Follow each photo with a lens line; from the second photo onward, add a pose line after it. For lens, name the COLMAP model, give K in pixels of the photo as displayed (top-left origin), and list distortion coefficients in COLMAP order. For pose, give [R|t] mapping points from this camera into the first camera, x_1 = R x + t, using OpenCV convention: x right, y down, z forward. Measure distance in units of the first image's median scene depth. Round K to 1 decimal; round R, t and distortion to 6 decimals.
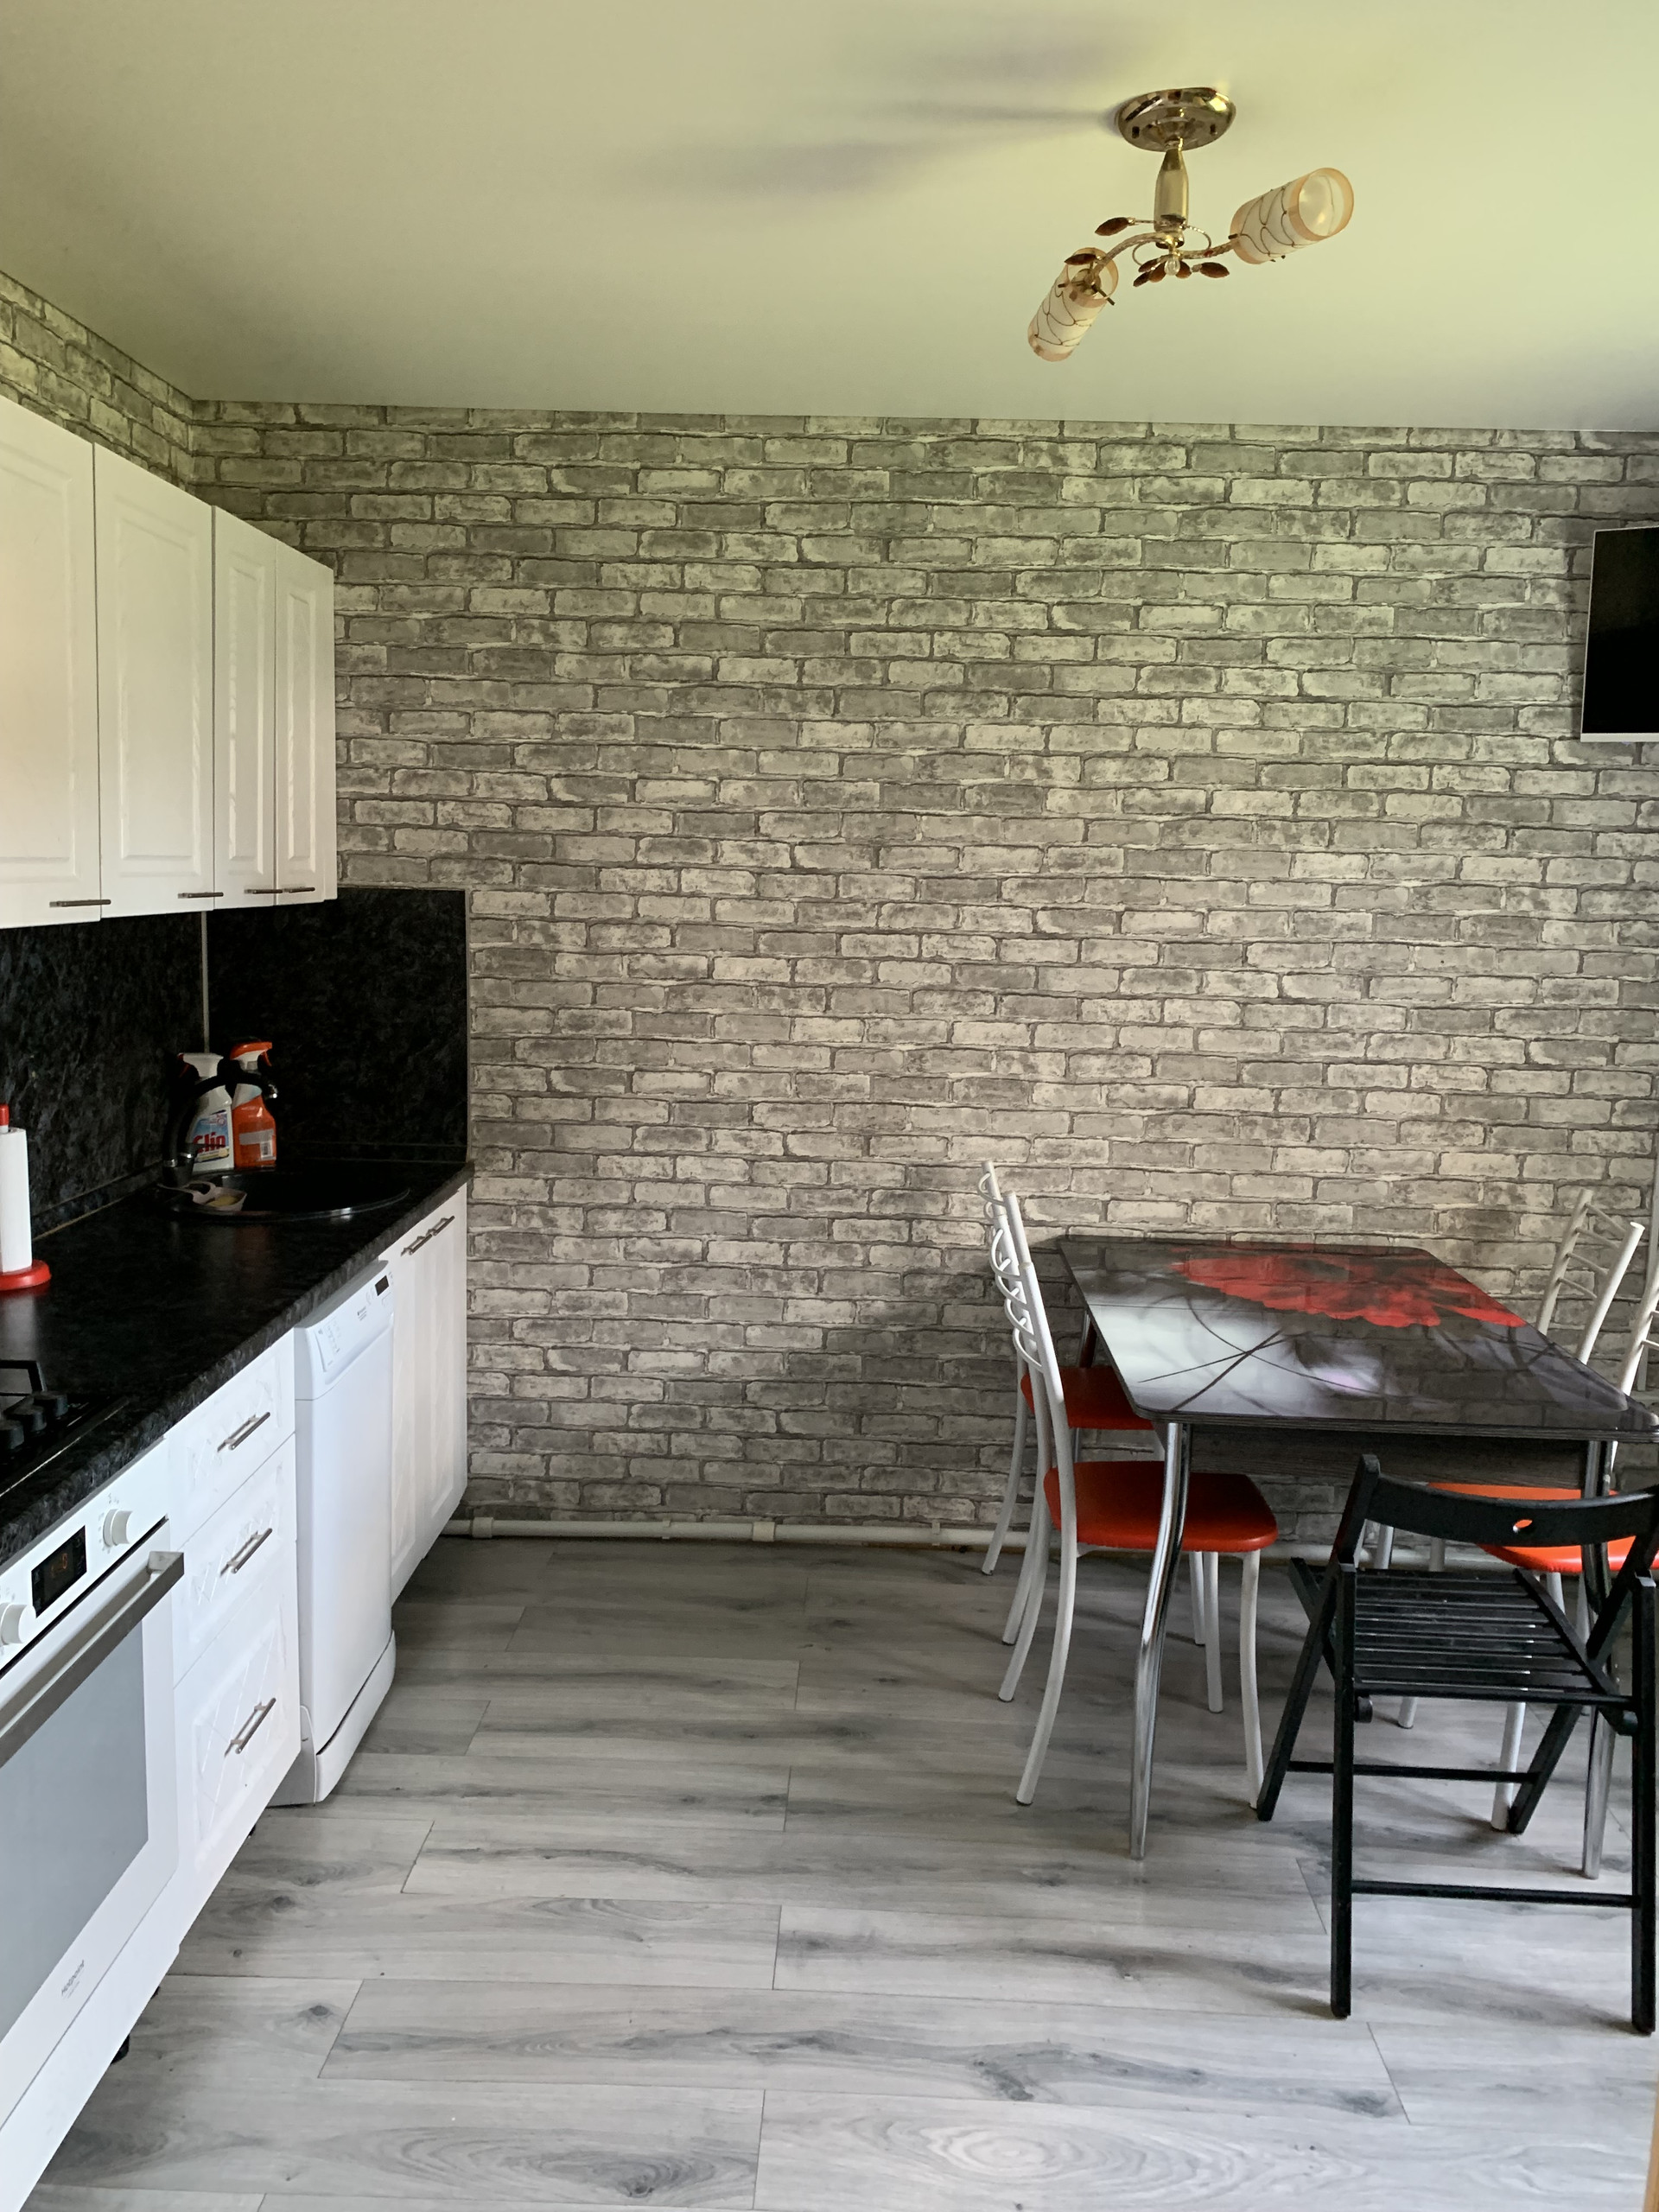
lens RADIAL K [[1687.7, 0, 827.7], [0, 1687.7, 1060.1], [0, 0, 1]] dist [0.012326, -0.039608]
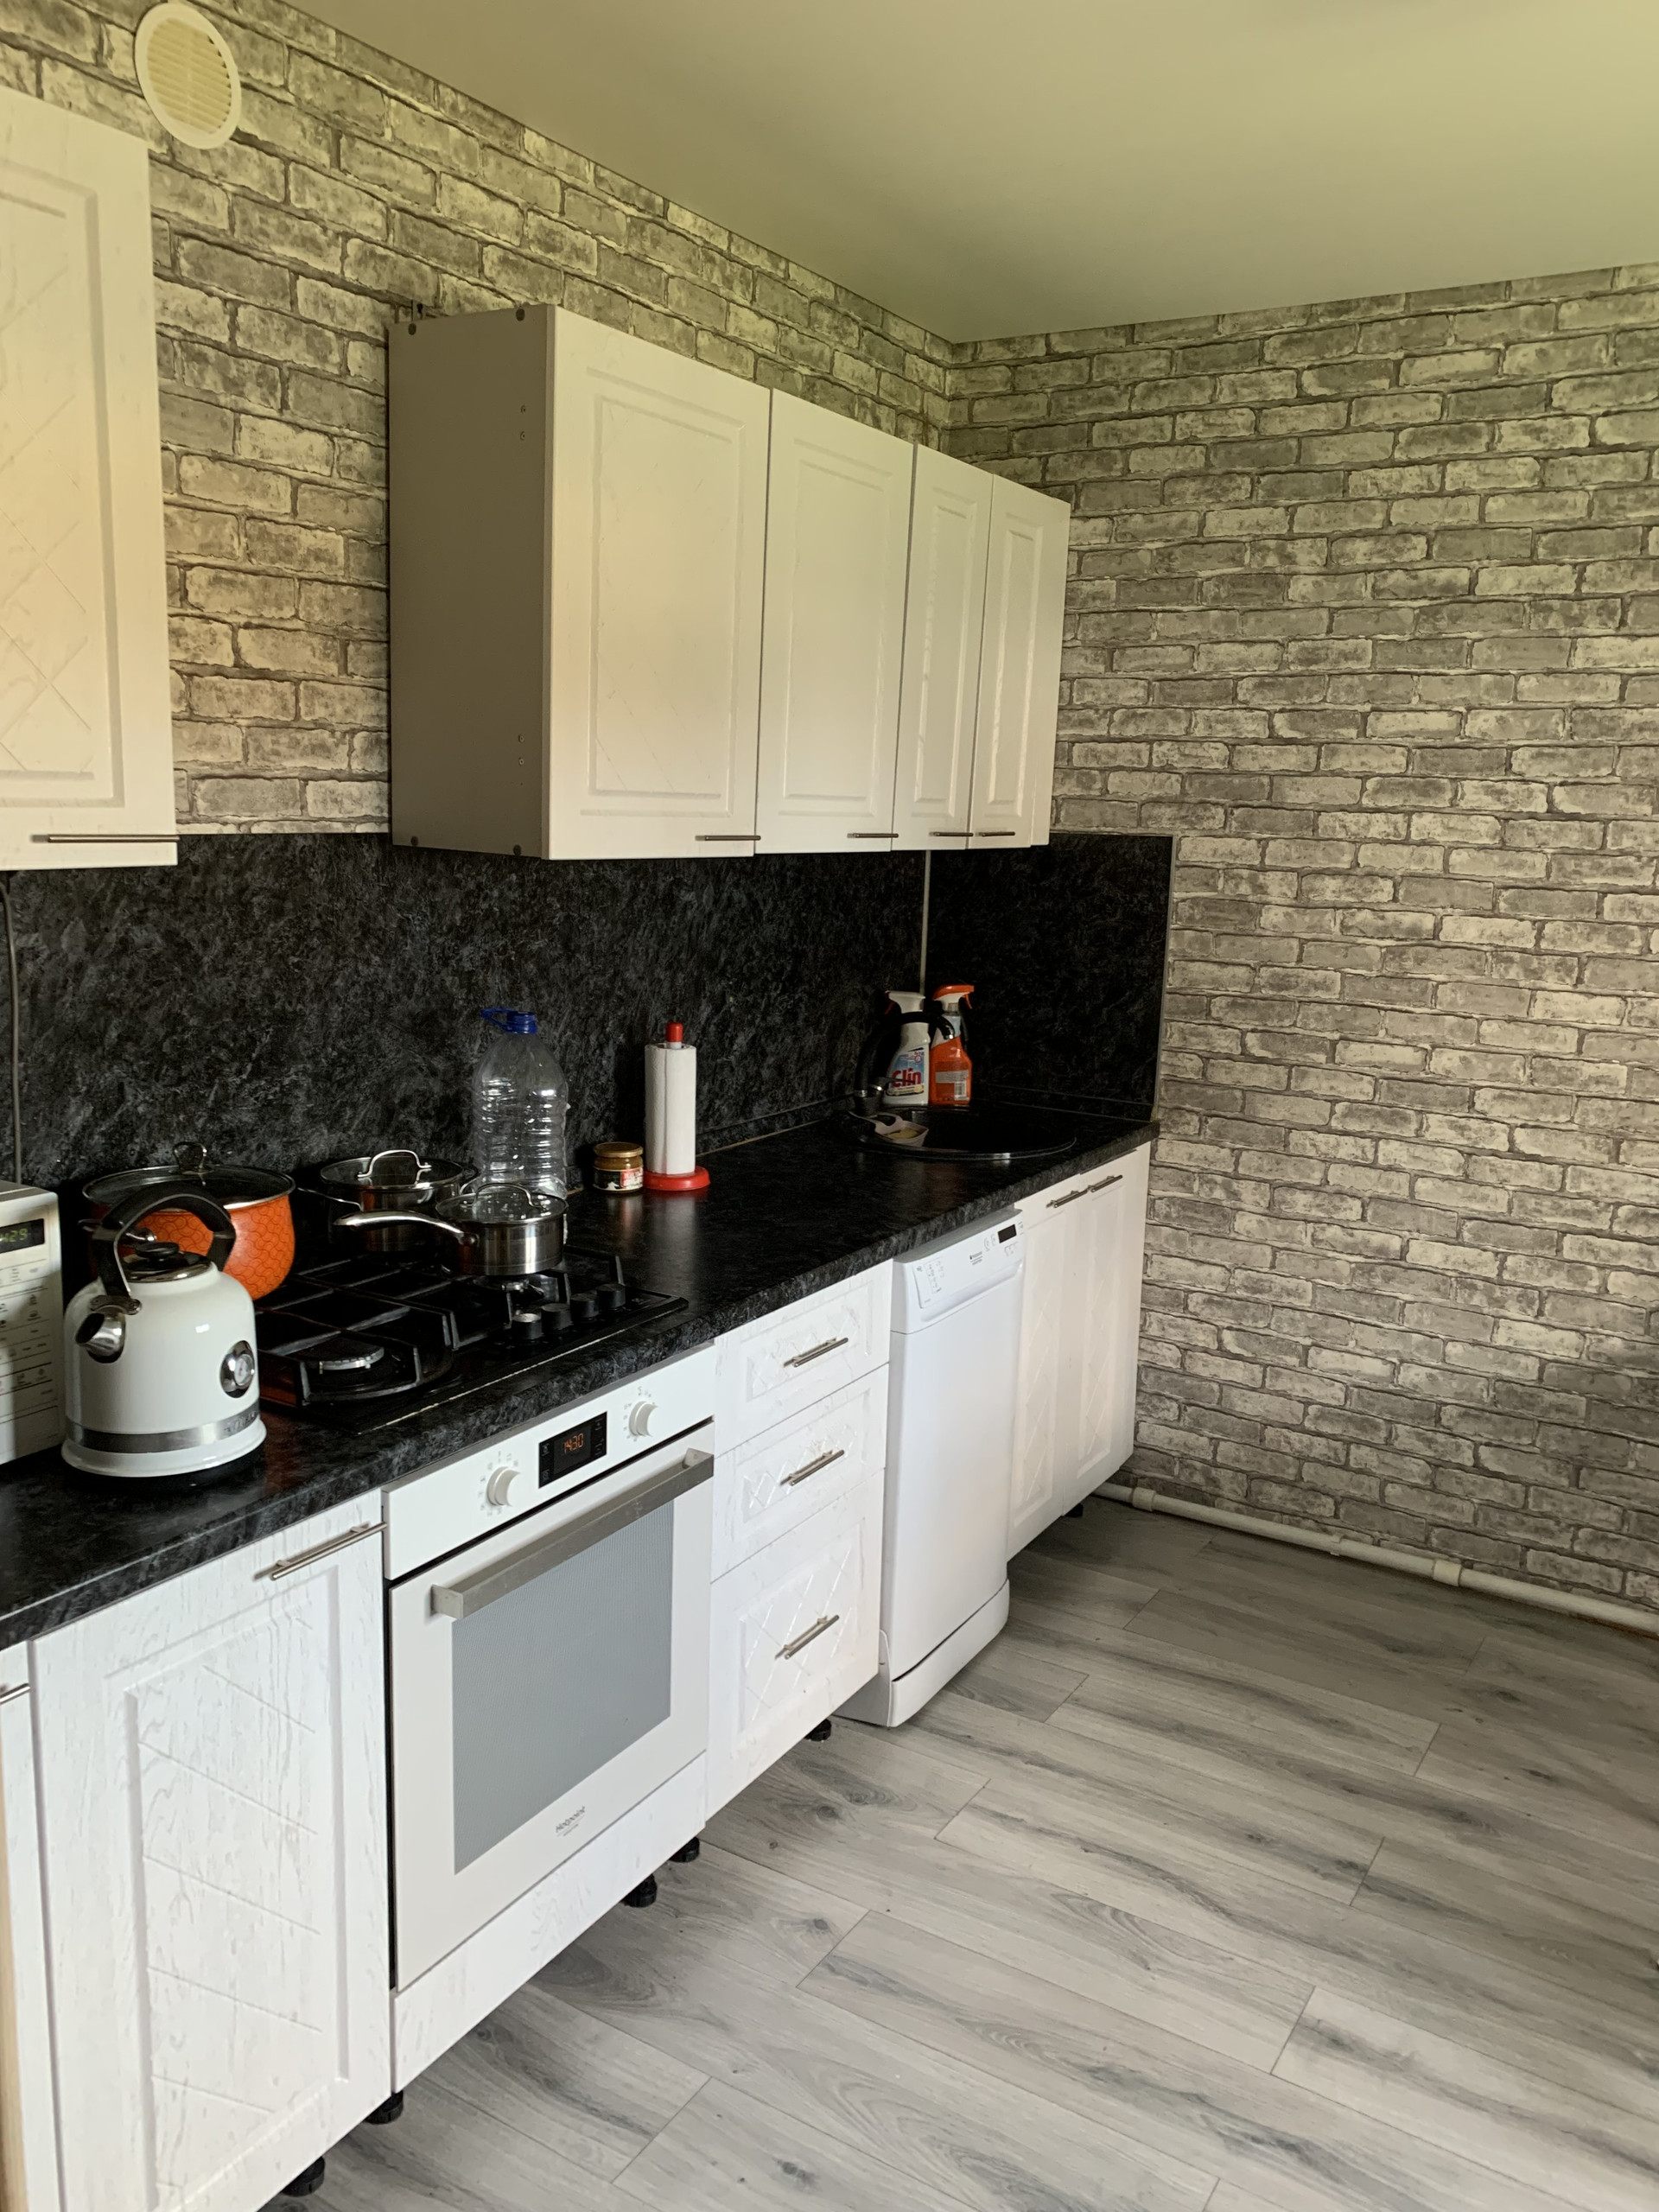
lens RADIAL K [[1687.7, 0, 787.9], [0, 1687.7, 1096.1], [0, 0, 1]] dist [0.012326, -0.039608]
pose [[0.854240, 0.092244, -0.511629, 0.099996], [-0.070025, 0.995580, 0.062580, 0.000433], [0.515140, -0.017631, 0.856924, 0.075340]]
